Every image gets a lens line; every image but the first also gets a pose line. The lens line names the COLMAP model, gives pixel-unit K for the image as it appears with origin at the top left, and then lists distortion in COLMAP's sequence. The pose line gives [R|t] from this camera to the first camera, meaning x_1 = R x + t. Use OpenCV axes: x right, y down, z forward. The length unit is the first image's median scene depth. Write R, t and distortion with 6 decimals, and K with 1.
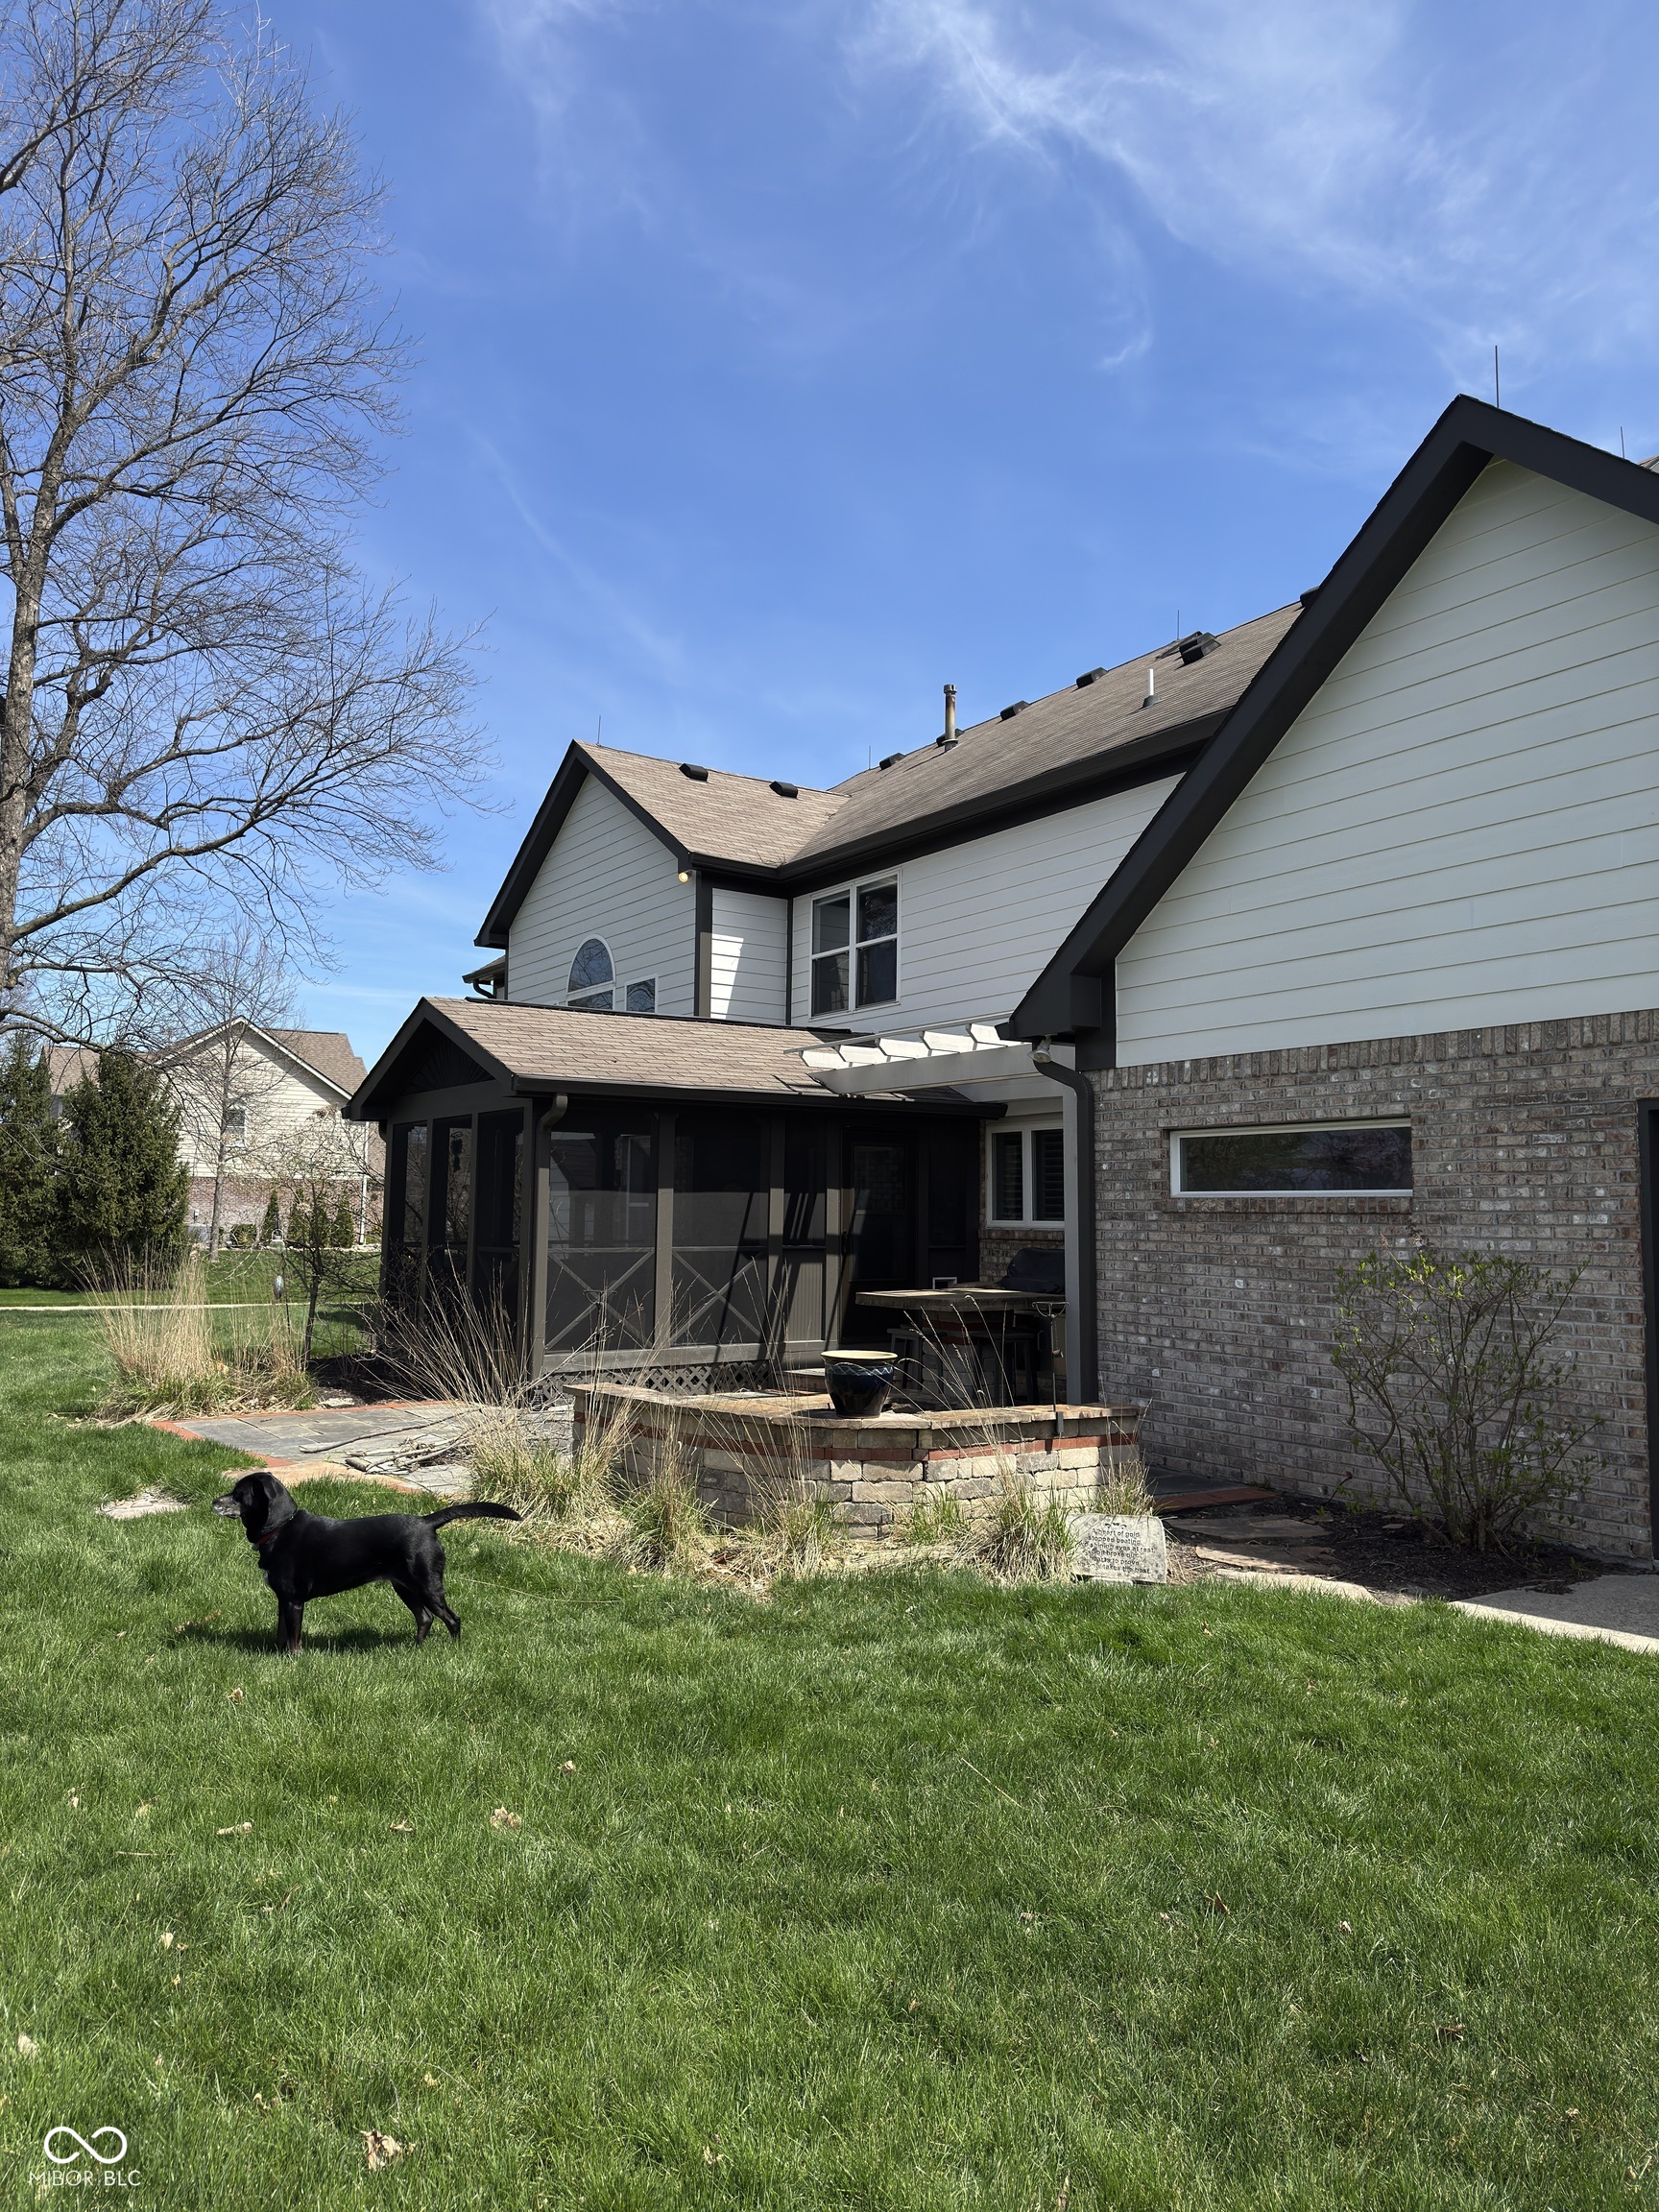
lens RADIAL K [[1534.3, 0, 748.8], [0, 1534.3, 1030.4], [0, 0, 1]] dist [0.066689, -0.091401]
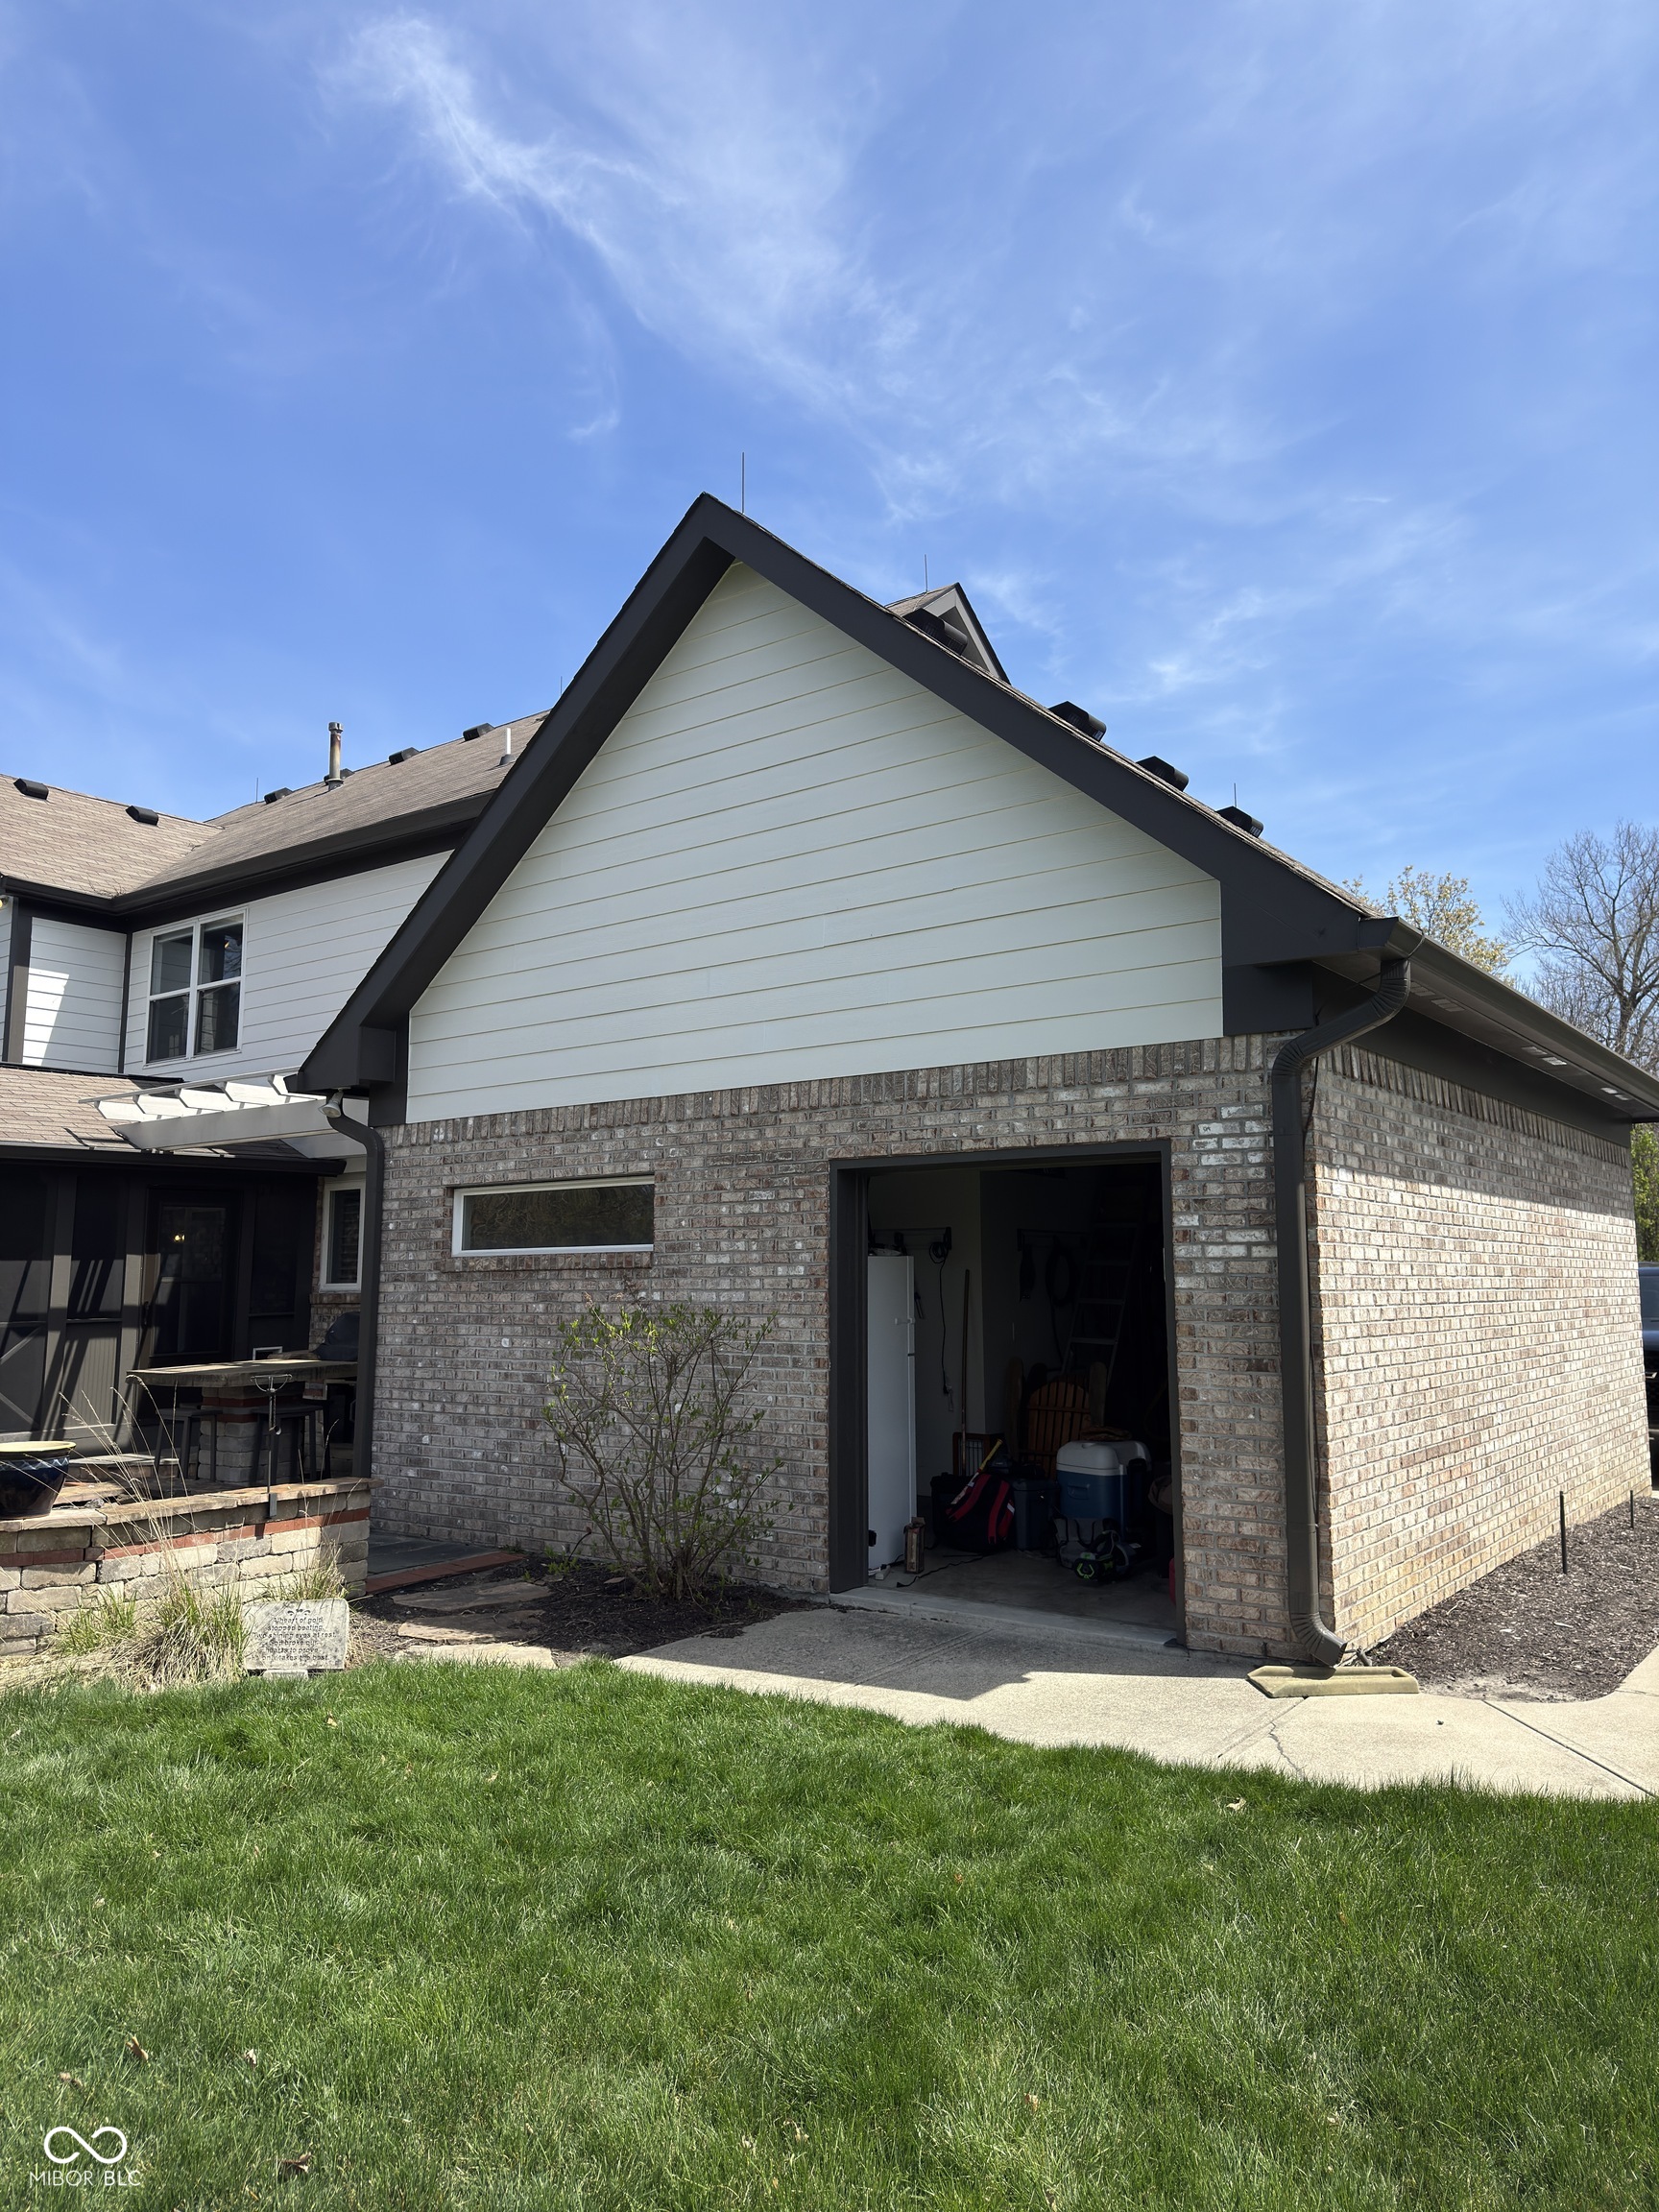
lens RADIAL K [[1534.3, 0, 813.1], [0, 1534.3, 1017.3], [0, 0, 1]] dist [0.066689, -0.091401]
pose [[0.939476, 0.033814, 0.340943, 0.154775], [-0.019797, 0.998813, -0.044509, -0.005246], [-0.342044, 0.035066, 0.939030, -0.006432]]
